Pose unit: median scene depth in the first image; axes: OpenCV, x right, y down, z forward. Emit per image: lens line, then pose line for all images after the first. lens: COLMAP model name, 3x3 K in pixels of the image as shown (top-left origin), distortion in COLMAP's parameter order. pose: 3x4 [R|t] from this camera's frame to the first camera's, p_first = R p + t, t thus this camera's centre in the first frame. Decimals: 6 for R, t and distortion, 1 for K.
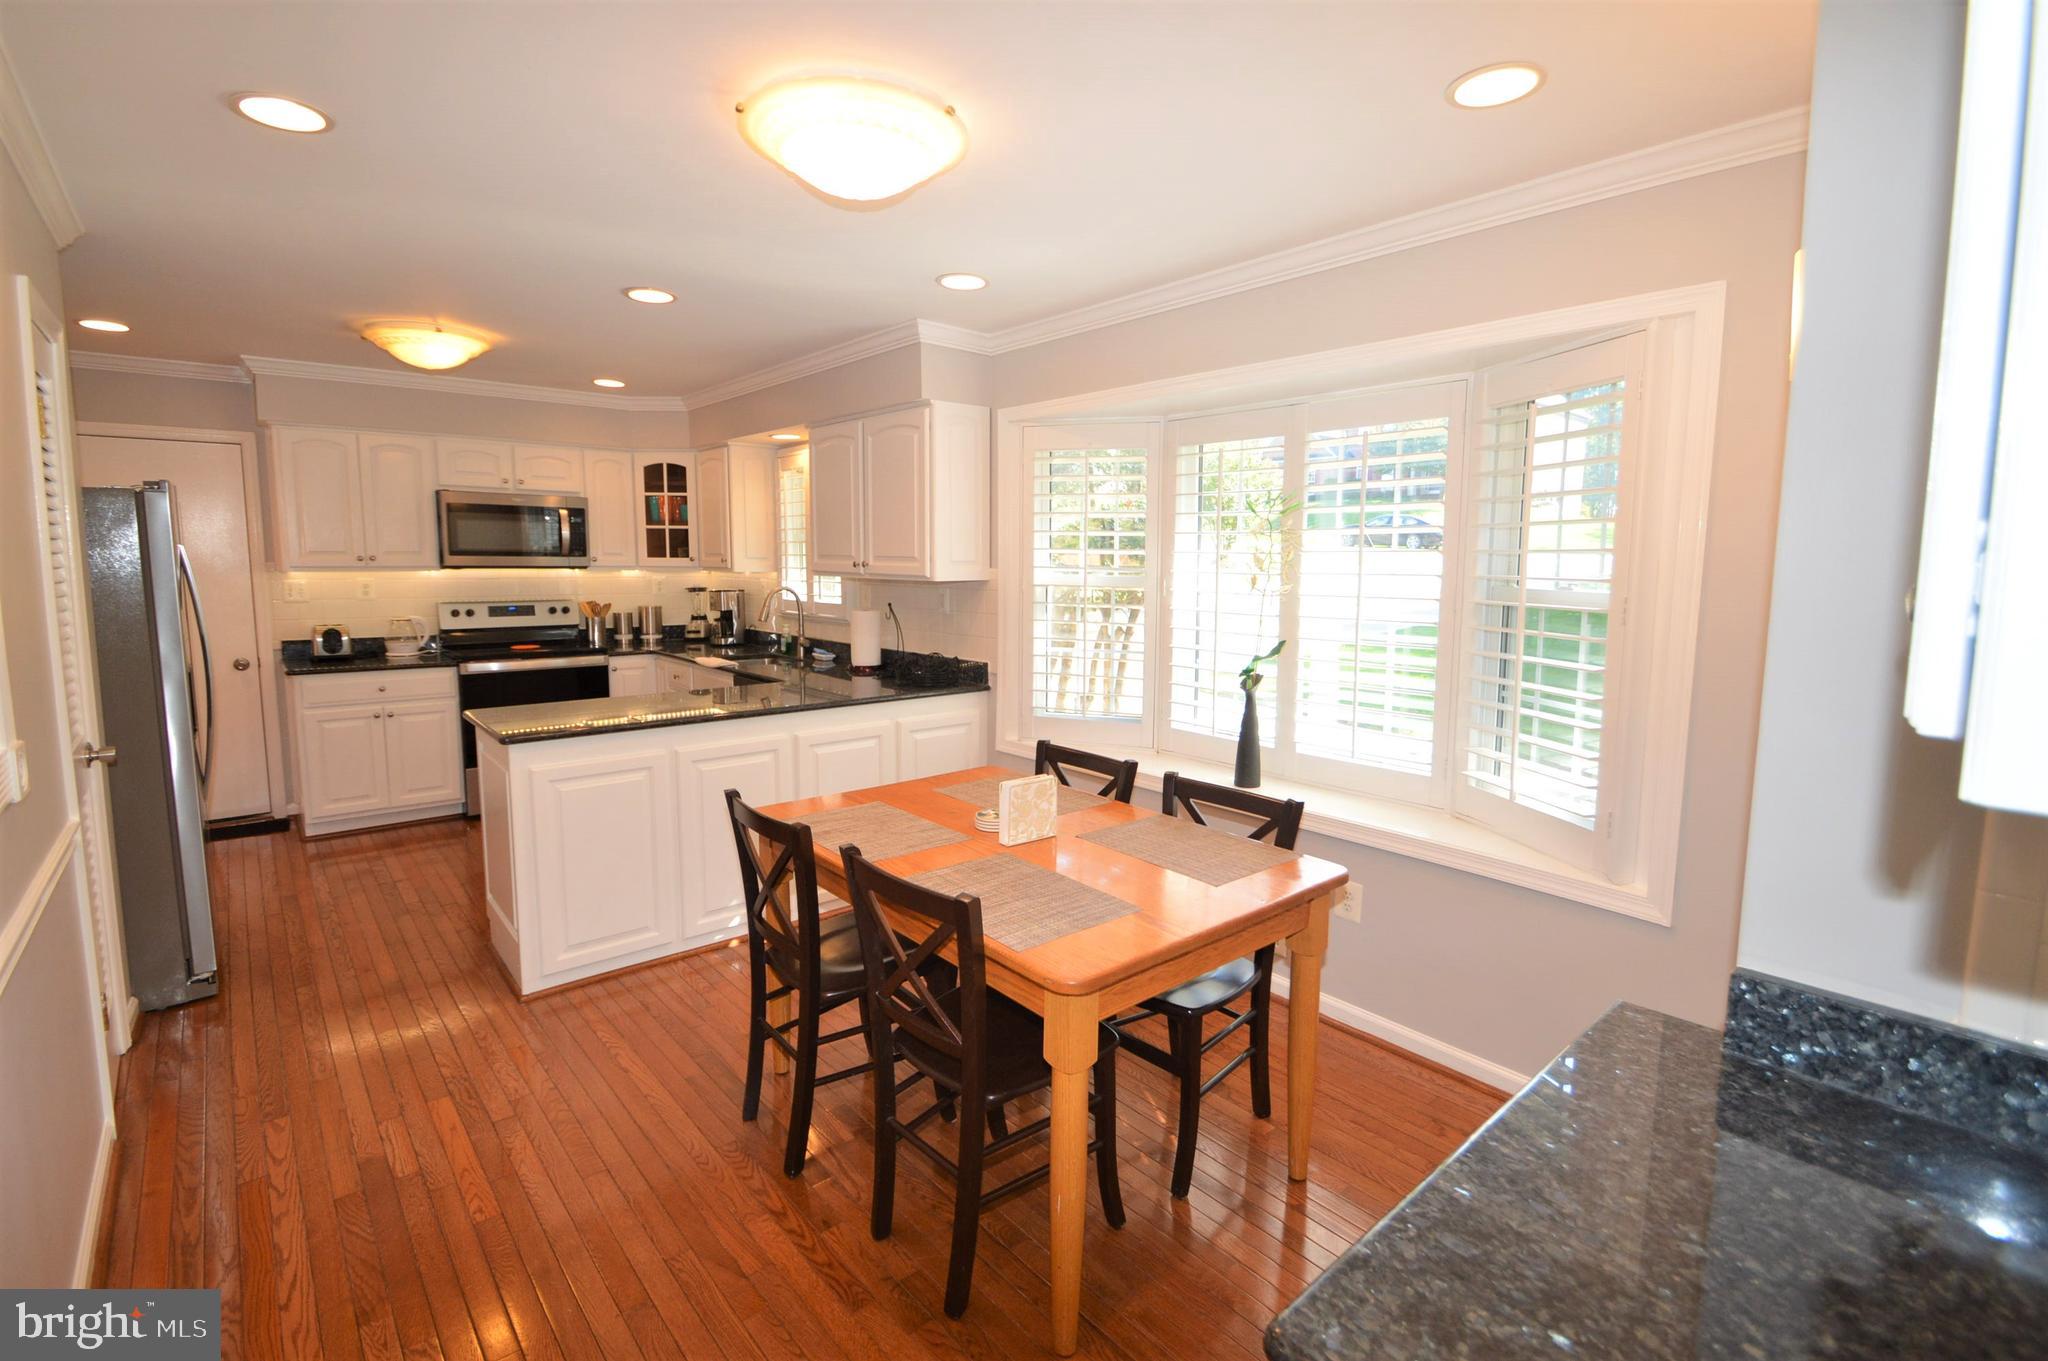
lens RADIAL K [[912.8, 0, 1030.2], [0, 912.8, 660.2], [0, 0, 1]] dist [0.010685, -0.013026]
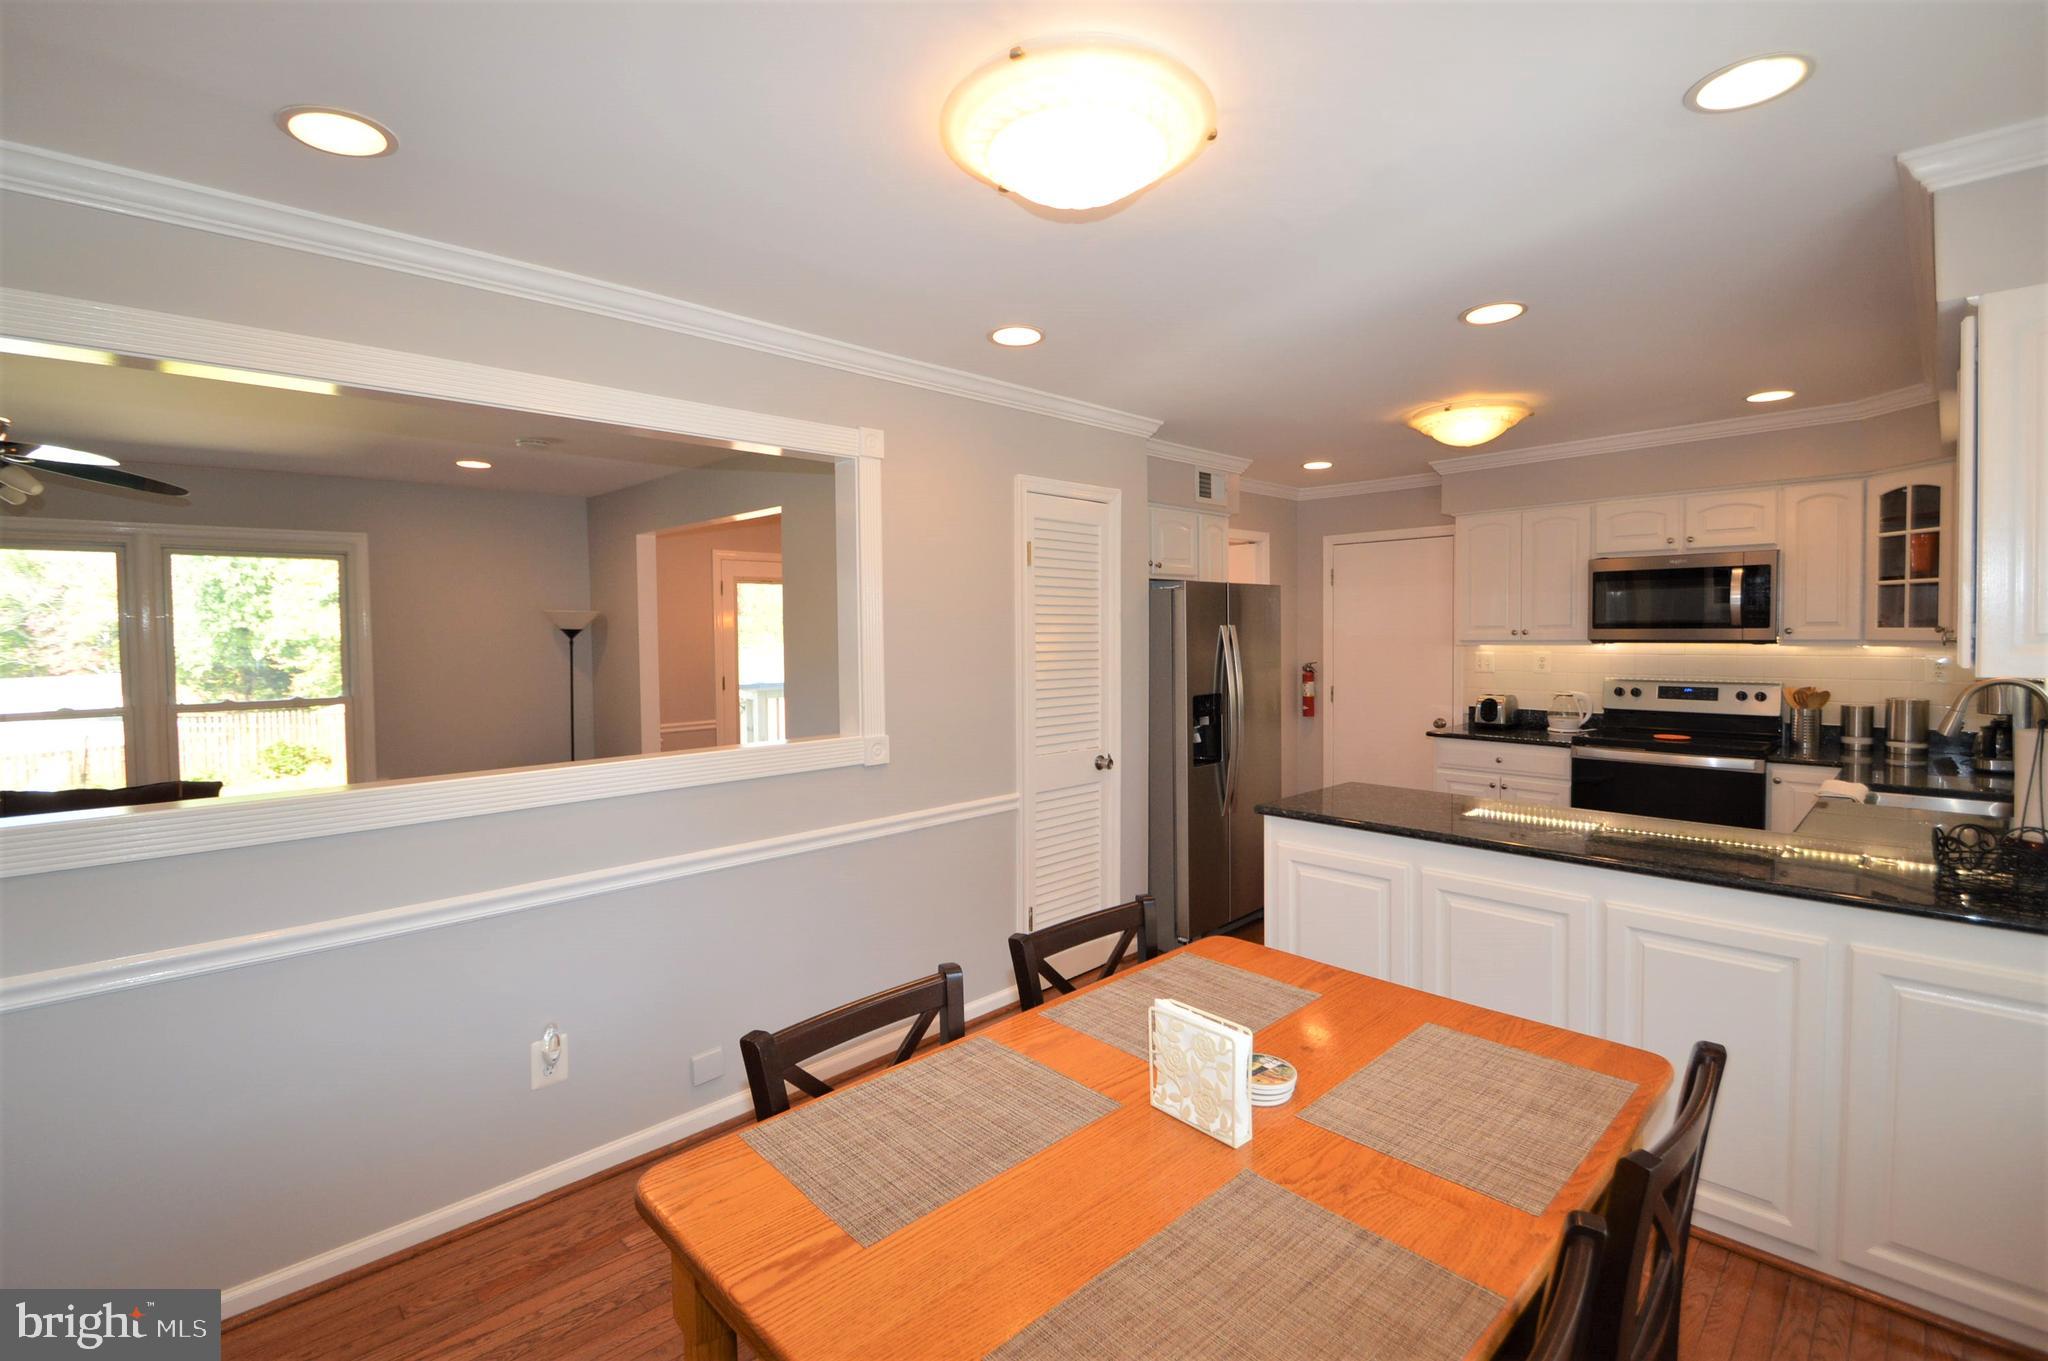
lens RADIAL K [[912.8, 0, 1028.4], [0, 912.8, 677.8], [0, 0, 1]] dist [0.010685, -0.013026]
pose [[0.064355, 0.043980, -0.996957, 0.245694], [-0.097836, 0.994494, 0.037556, -0.043467], [0.993120, 0.095122, 0.068304, 0.368543]]
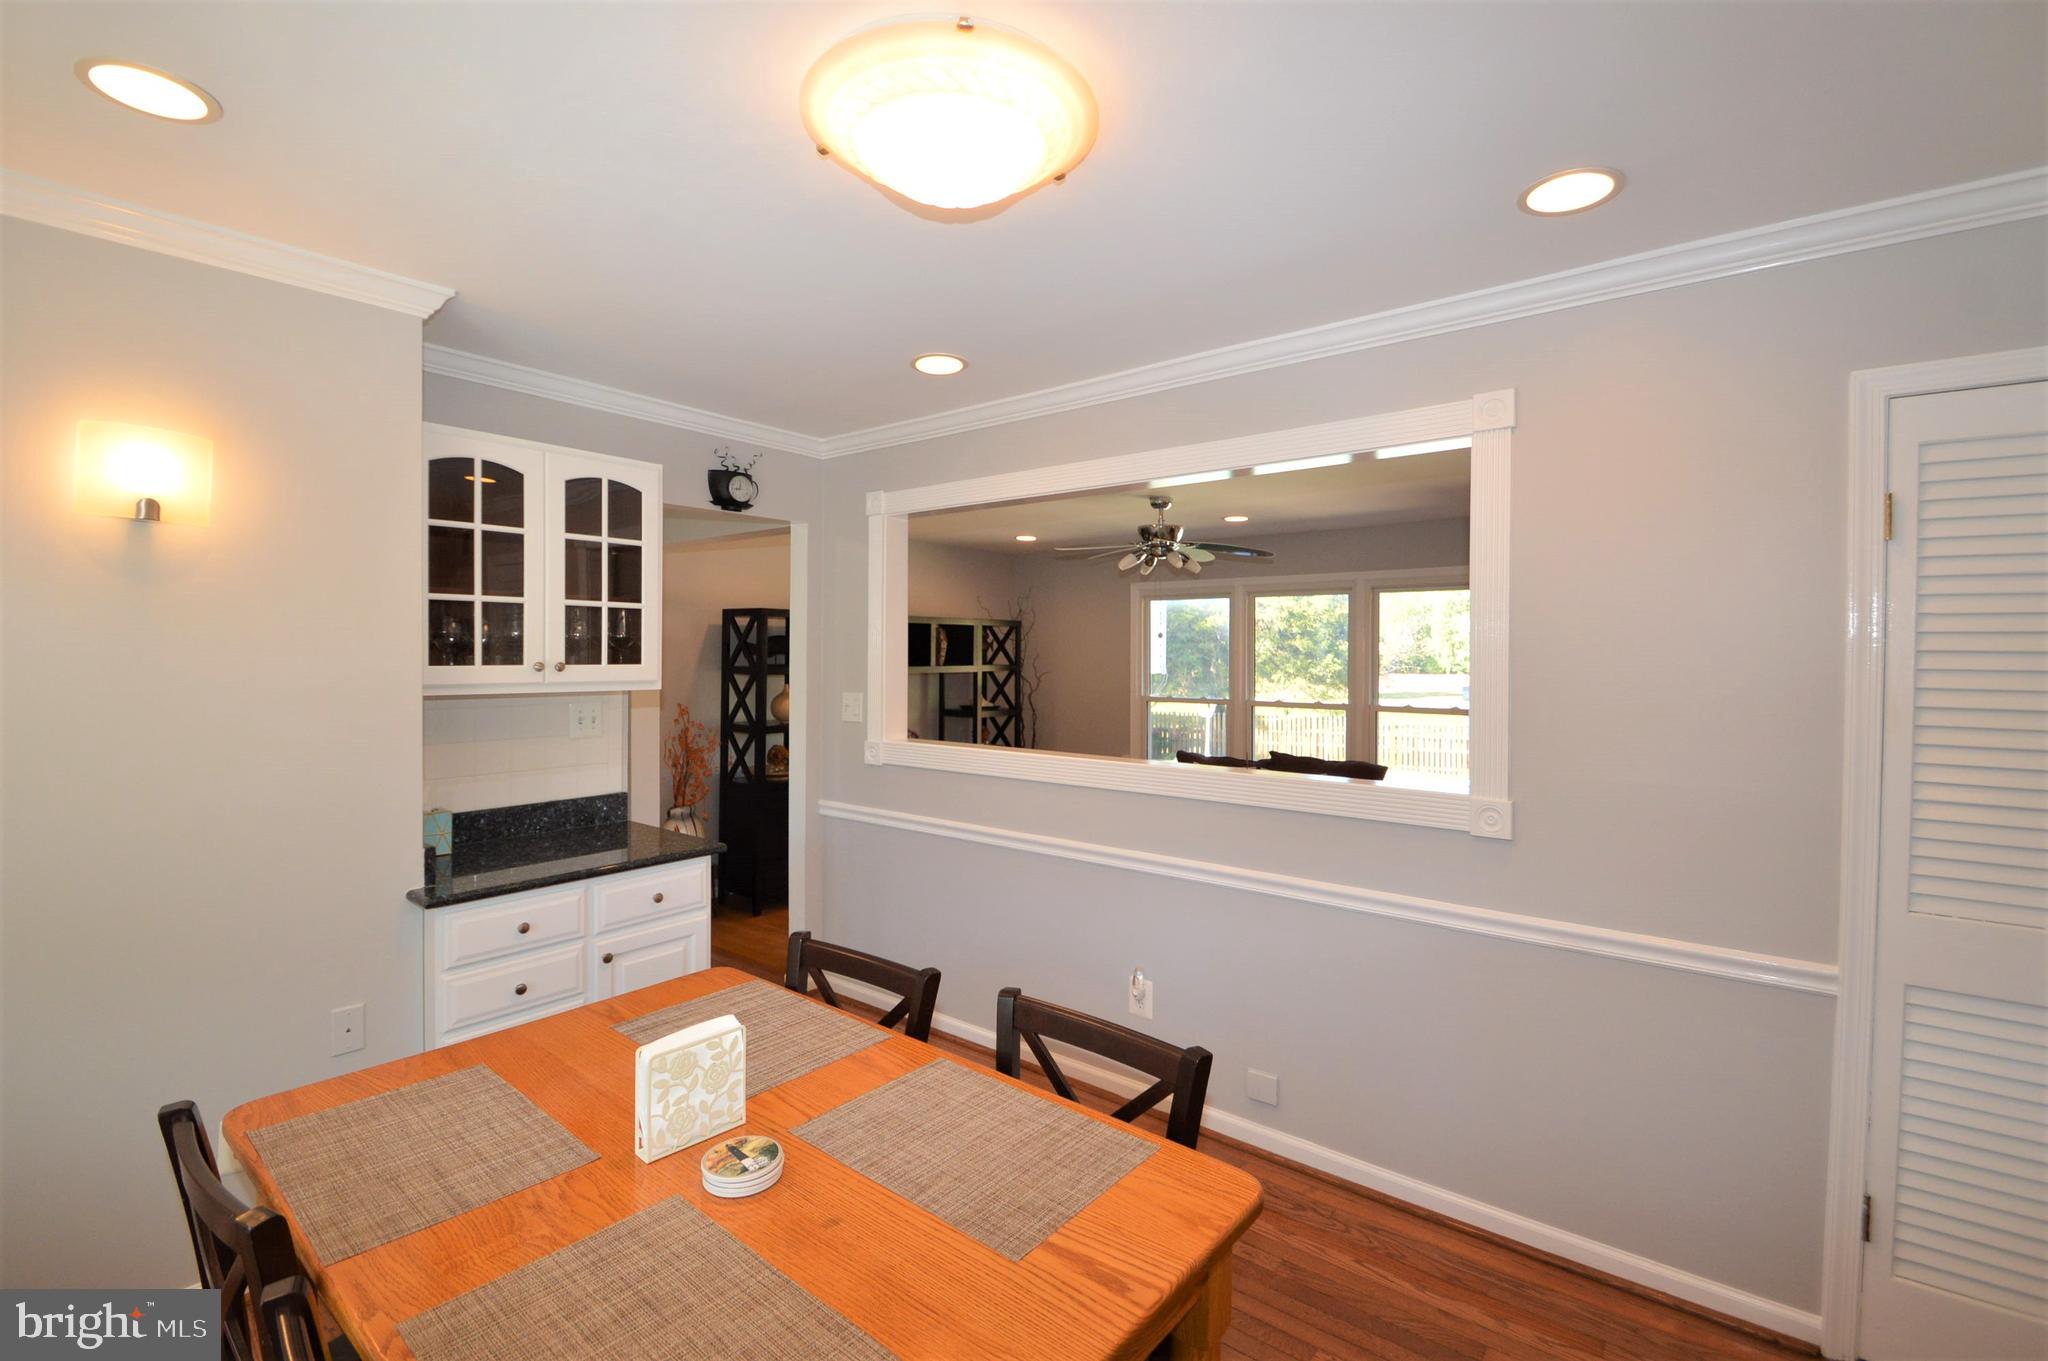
lens RADIAL K [[912.8, 0, 1022.9], [0, 912.8, 660.1], [0, 0, 1]] dist [0.010685, -0.013026]
pose [[-0.984779, -0.013214, -0.173310, -0.051454], [-0.033405, 0.992907, 0.114106, -0.084027], [0.170573, 0.118159, -0.978235, 0.706174]]
